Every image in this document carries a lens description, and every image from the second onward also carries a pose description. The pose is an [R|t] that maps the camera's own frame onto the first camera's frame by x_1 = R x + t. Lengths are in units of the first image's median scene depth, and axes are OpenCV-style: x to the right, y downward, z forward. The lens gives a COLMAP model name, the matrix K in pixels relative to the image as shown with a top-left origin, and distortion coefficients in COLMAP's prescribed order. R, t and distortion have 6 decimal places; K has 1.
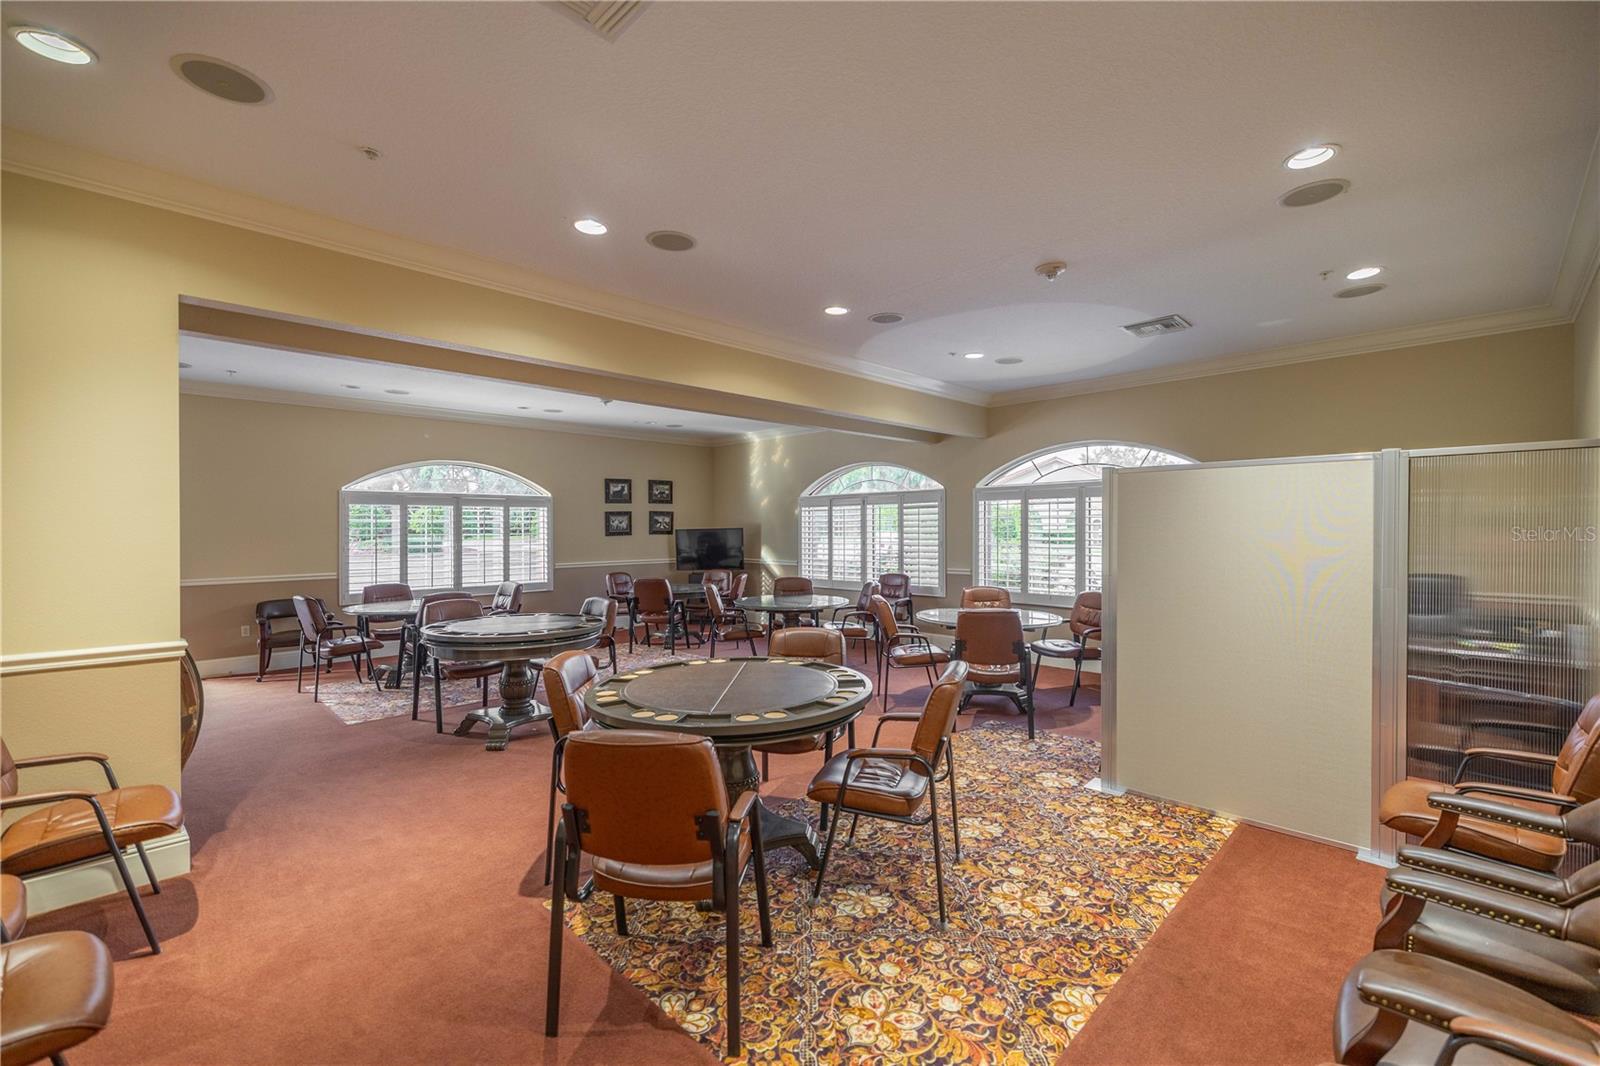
lens RADIAL K [[669.4, 0, 800.0], [0, 669.4, 533.0], [0, 0, 1]] dist [0.002159, 0.000355]
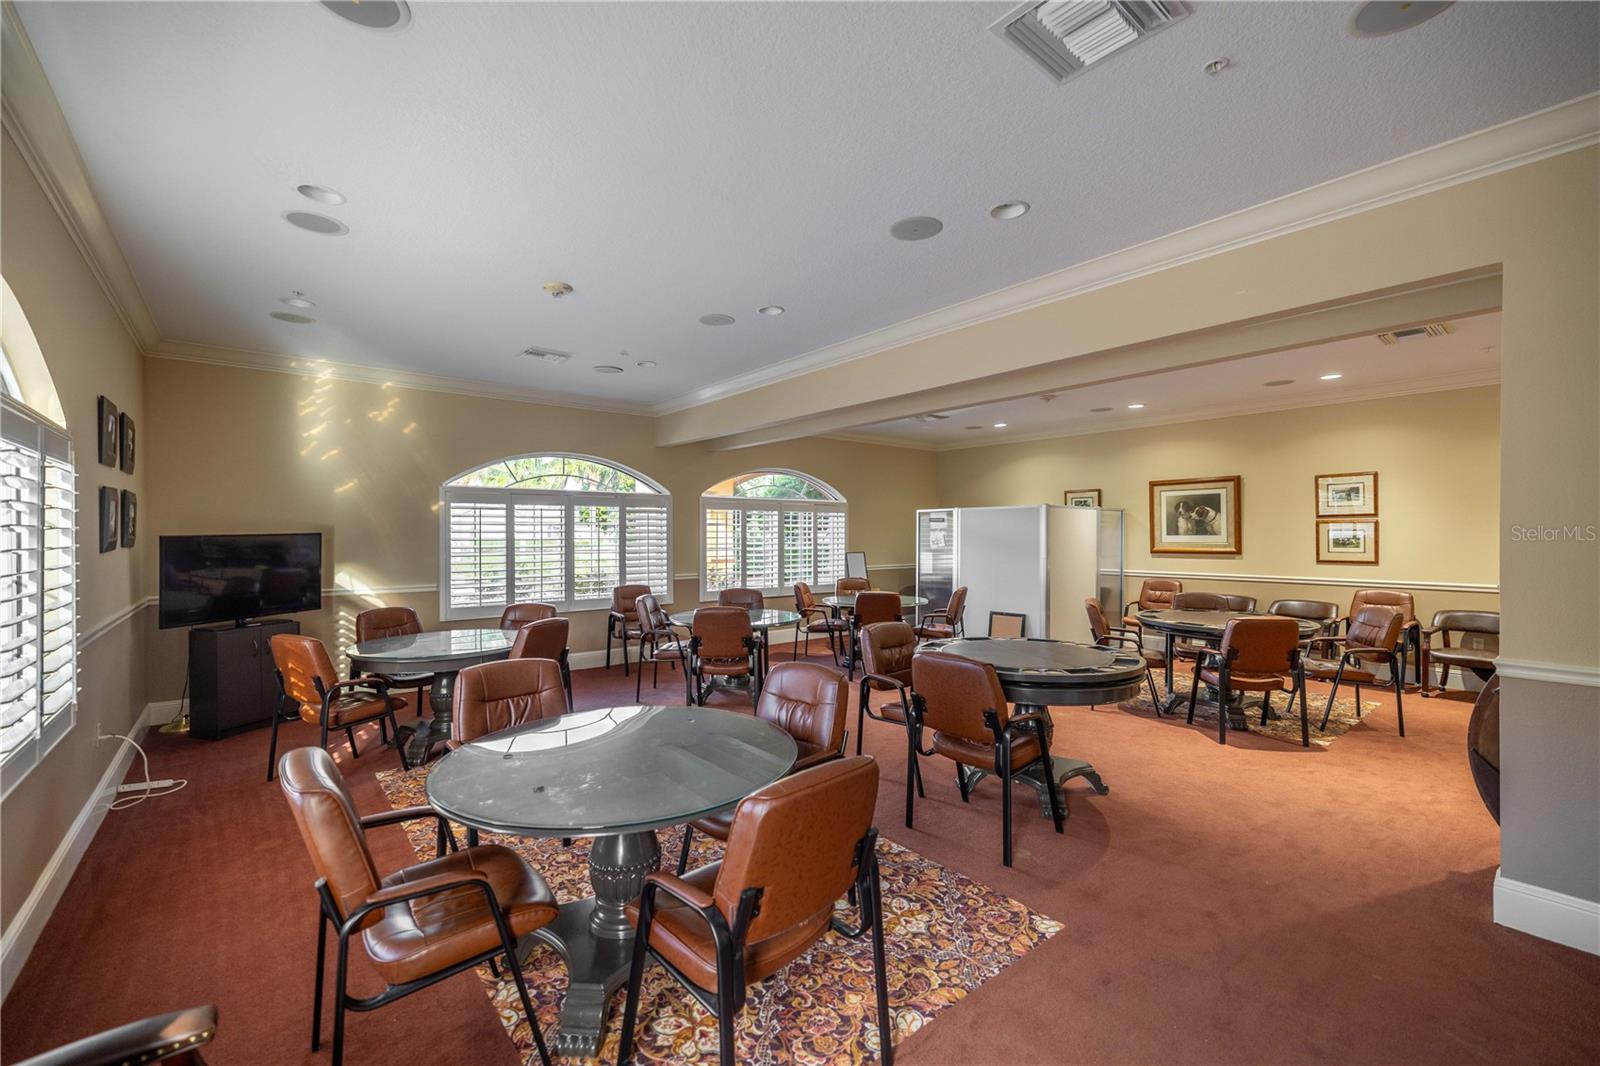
lens RADIAL K [[669.4, 0, 800.0], [0, 669.4, 533.0], [0, 0, 1]] dist [0.002159, 0.000355]
pose [[0.105923, 0.004257, 0.994365, -0.778884], [0.009270, 0.999943, -0.005269, -0.000249], [-0.994331, 0.009775, 0.105877, 0.666050]]
